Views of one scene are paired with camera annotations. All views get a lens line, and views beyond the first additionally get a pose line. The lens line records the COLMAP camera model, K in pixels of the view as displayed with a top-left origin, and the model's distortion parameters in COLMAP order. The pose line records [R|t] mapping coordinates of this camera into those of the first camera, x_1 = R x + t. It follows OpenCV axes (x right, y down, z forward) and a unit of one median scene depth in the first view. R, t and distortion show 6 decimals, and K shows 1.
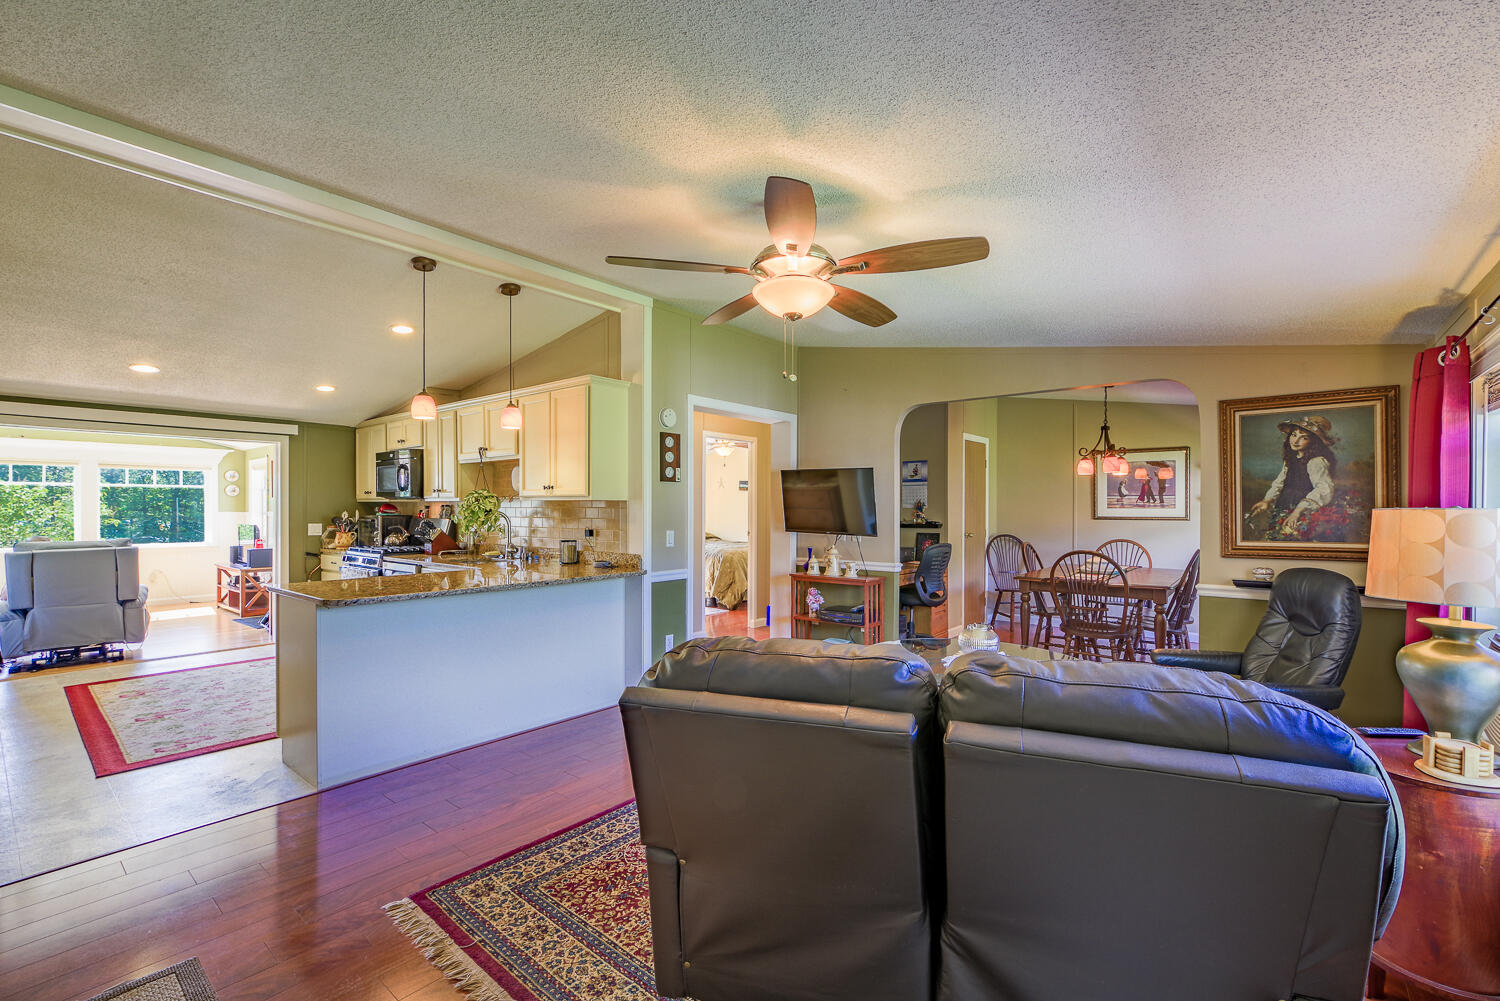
lens RADIAL K [[651.3, 0, 744.8], [0, 651.3, 508.7], [0, 0, 1]] dist [-0.001004, -0.000452]
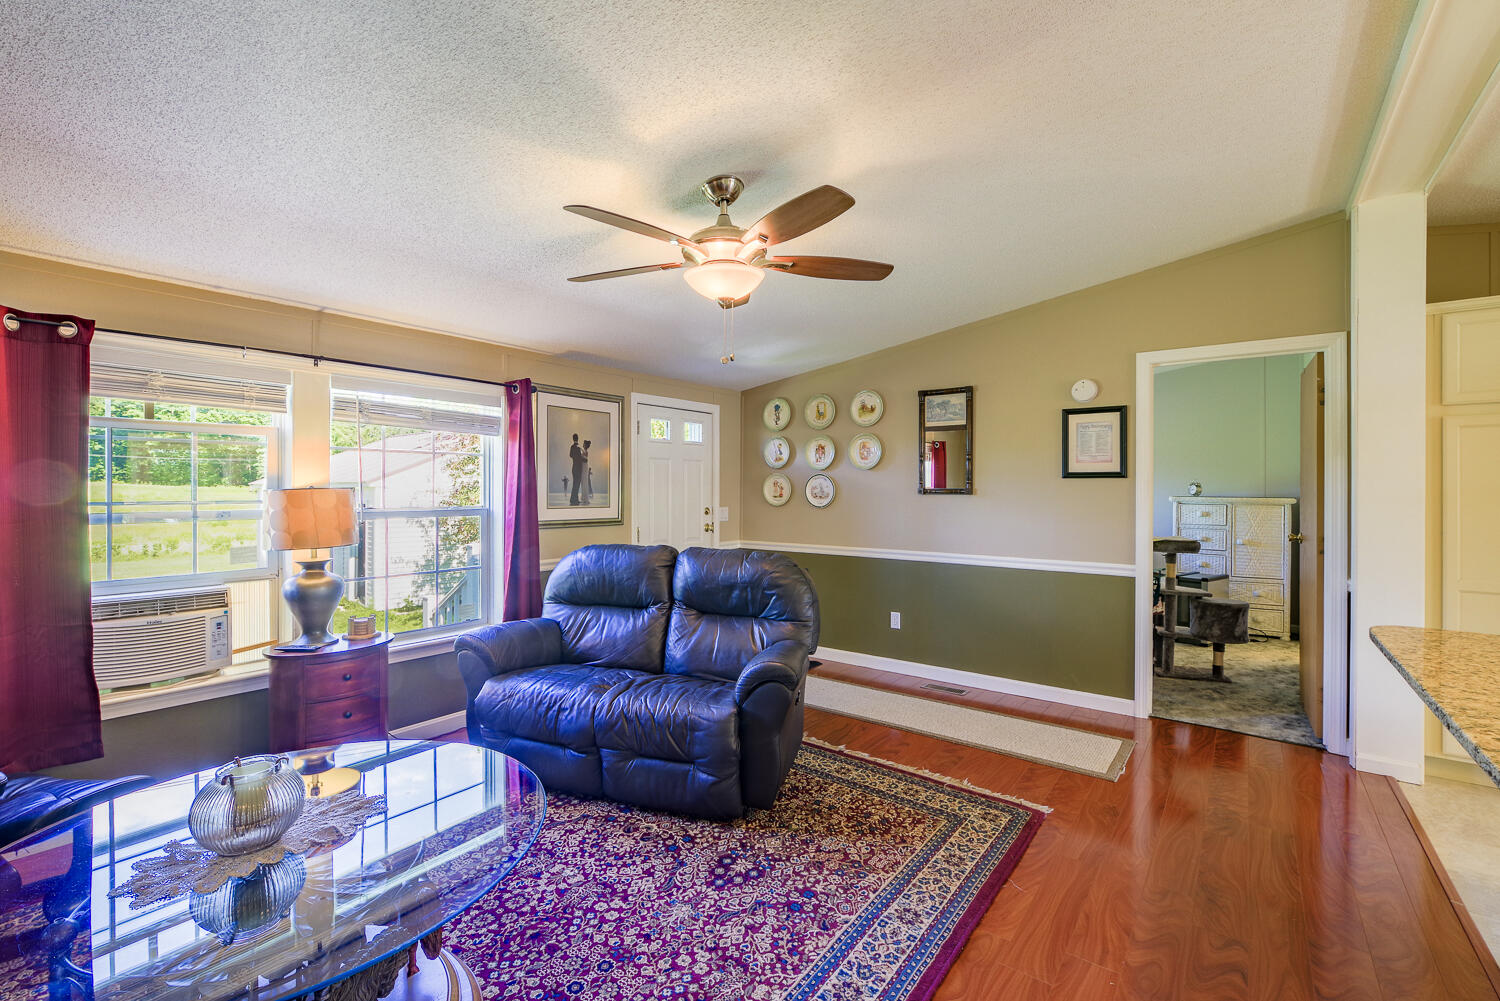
lens RADIAL K [[651.3, 0, 751.0], [0, 651.3, 494.4], [0, 0, 1]] dist [-0.001004, -0.000452]
pose [[-0.998967, -0.003791, -0.045282, 0.034567], [-0.004061, 0.999974, 0.005885, 0.000994], [0.045259, 0.006063, -0.998957, 0.910497]]
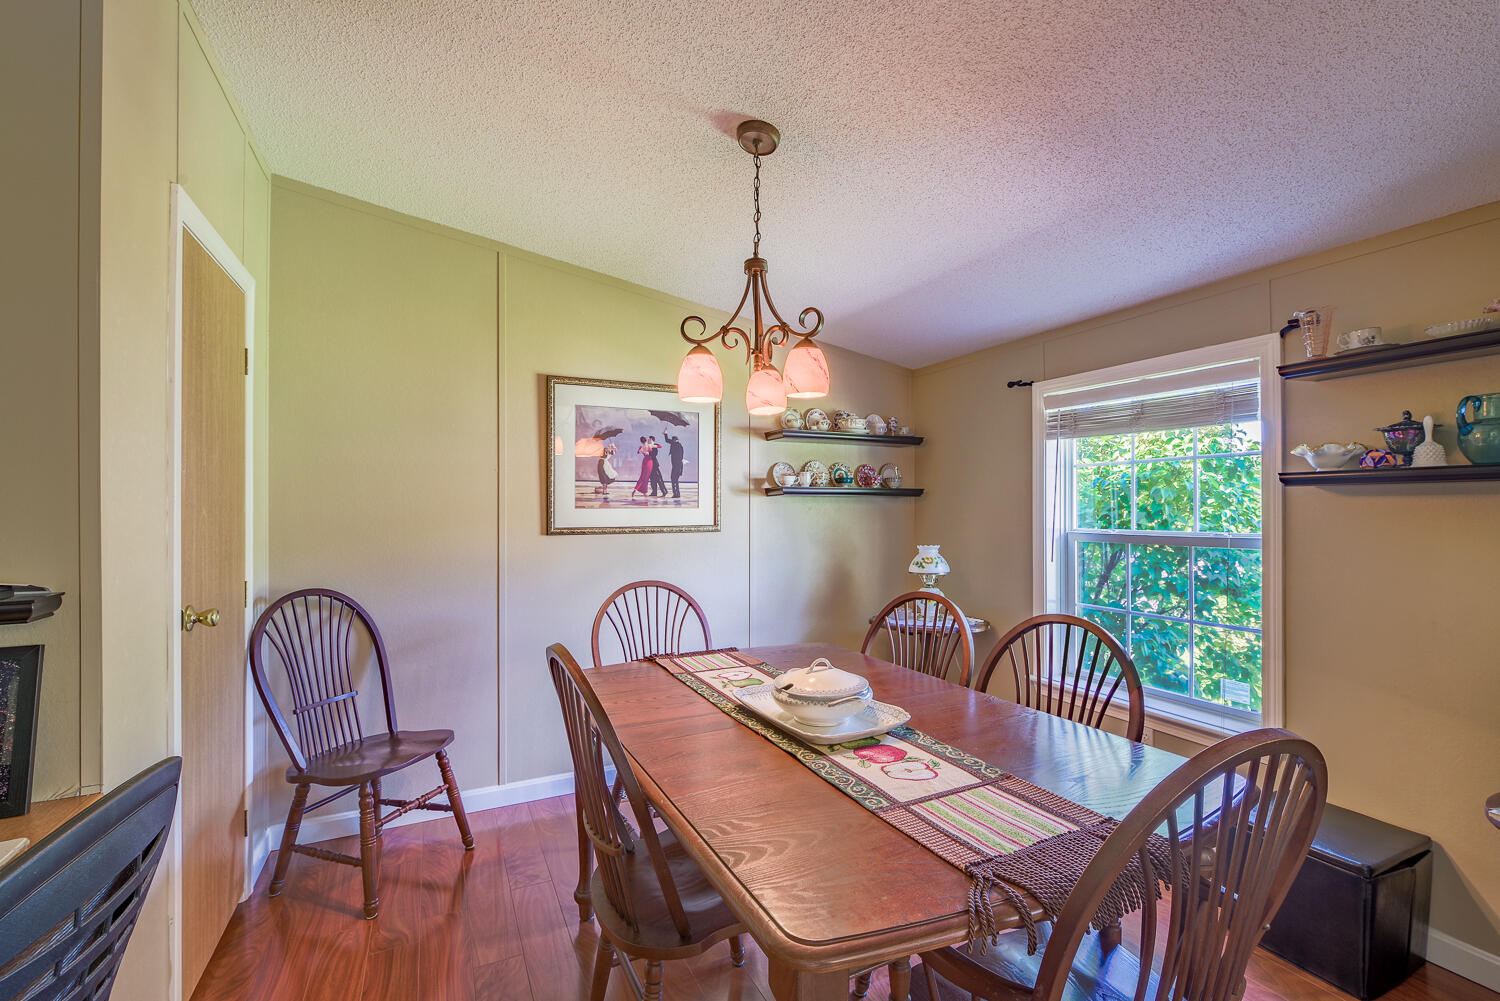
lens RADIAL K [[651.3, 0, 751.7], [0, 651.3, 507.5], [0, 0, 1]] dist [-0.001004, -0.000452]
pose [[0.409380, -0.001510, 0.912363, 0.268102], [0.005950, 0.999982, -0.001015, -0.000378], [-0.912344, 0.005844, 0.409382, 0.932242]]
